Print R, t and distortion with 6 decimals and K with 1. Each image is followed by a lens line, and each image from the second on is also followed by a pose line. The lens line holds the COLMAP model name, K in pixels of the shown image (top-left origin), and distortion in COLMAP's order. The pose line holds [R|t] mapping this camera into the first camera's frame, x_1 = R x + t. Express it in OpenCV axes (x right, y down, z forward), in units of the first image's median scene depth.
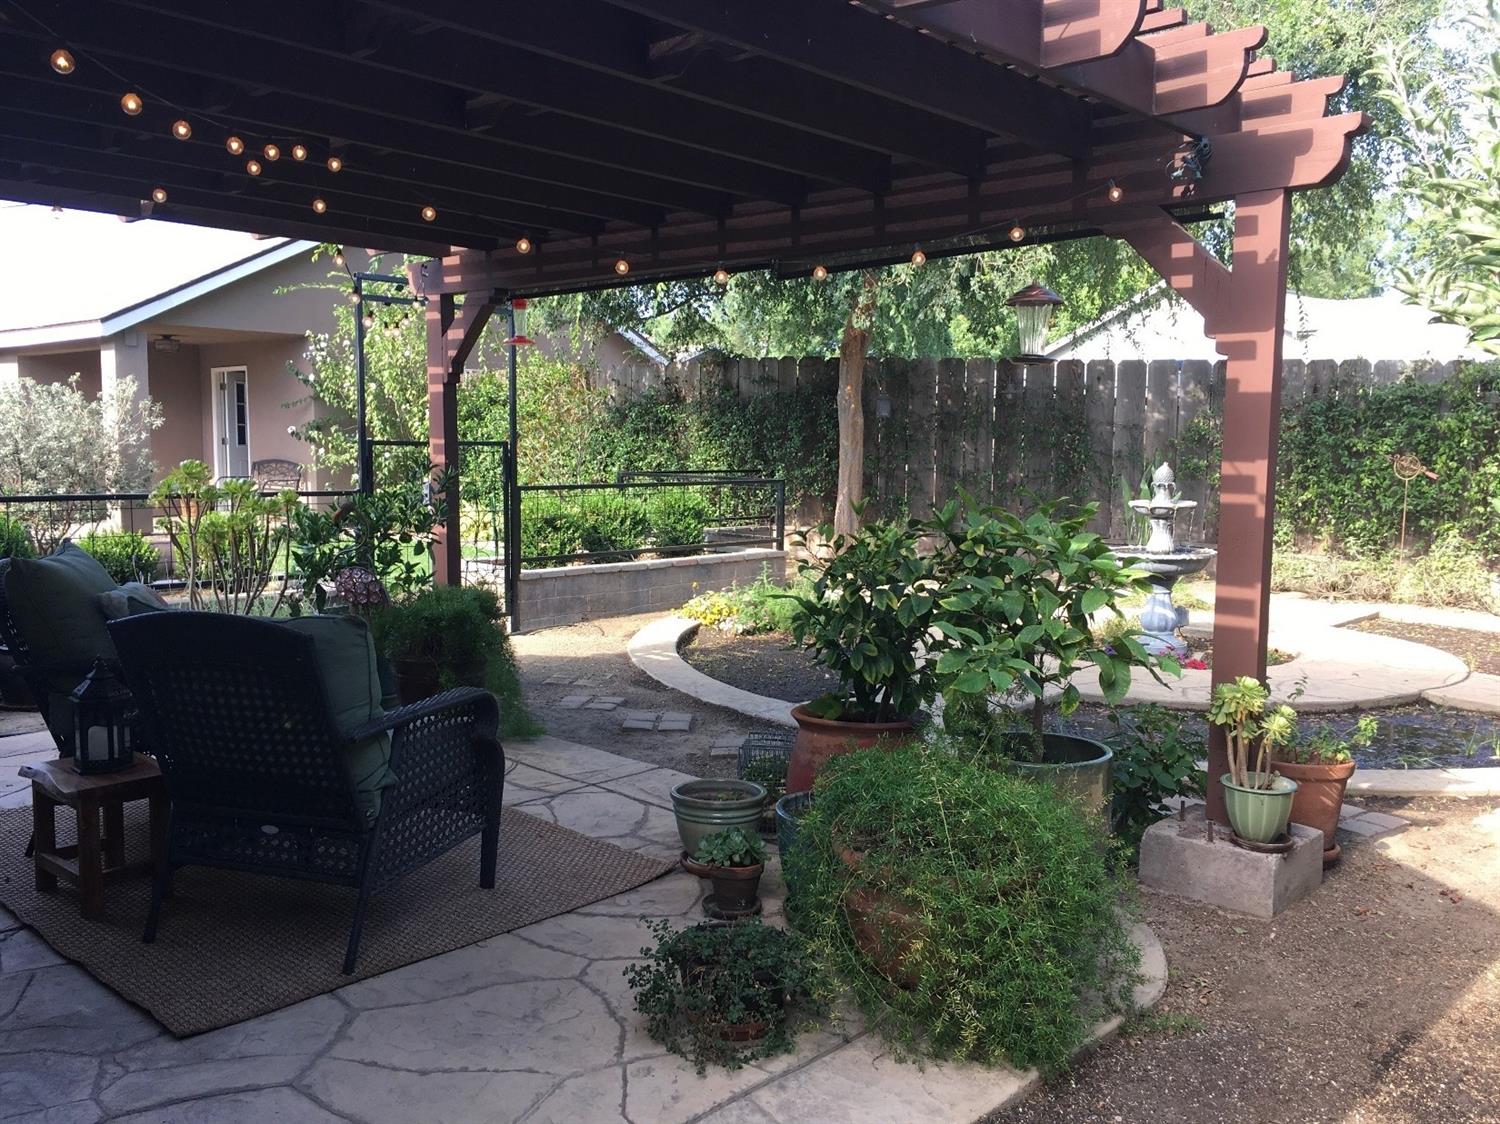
lens RADIAL K [[1269.3, 0, 756.8], [0, 1269.3, 561.0], [0, 0, 1]] dist [0.030845, -0.024638]
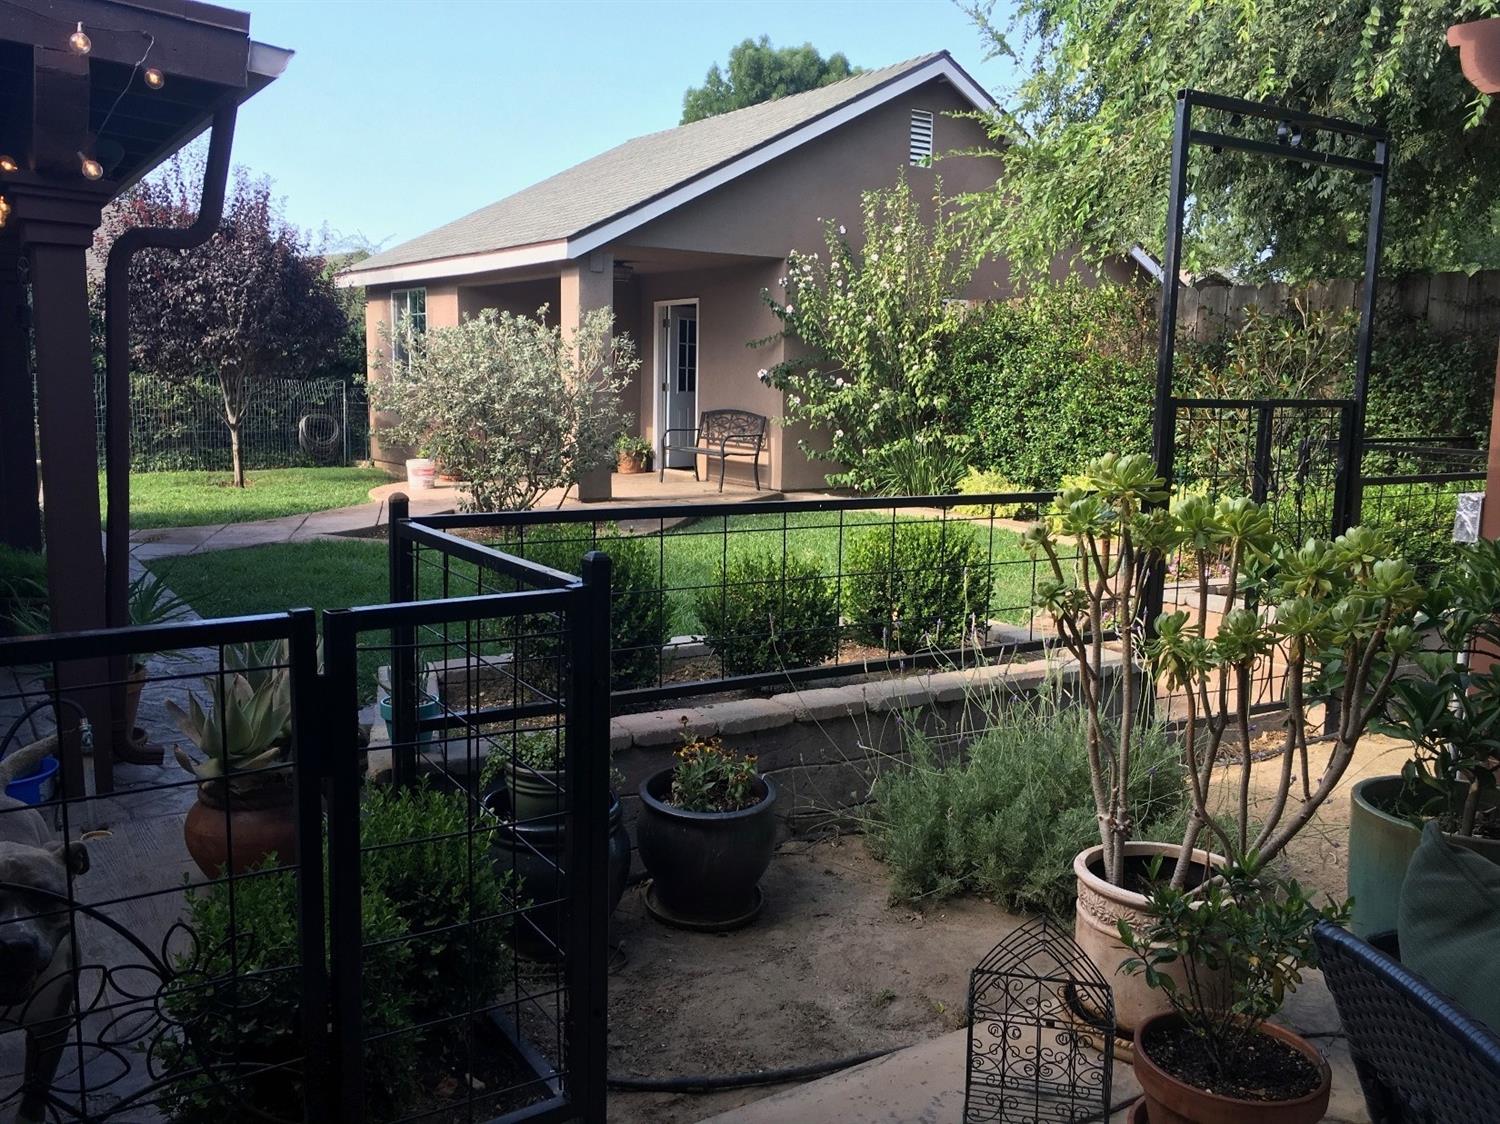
lens RADIAL K [[1269.3, 0, 743.6], [0, 1269.3, 562.4], [0, 0, 1]] dist [0.030845, -0.024638]
pose [[0.968937, 0.042928, -0.243554, -0.175580], [-0.032041, 0.998310, 0.048490, -0.021984], [0.245224, -0.039180, 0.968674, 0.205657]]
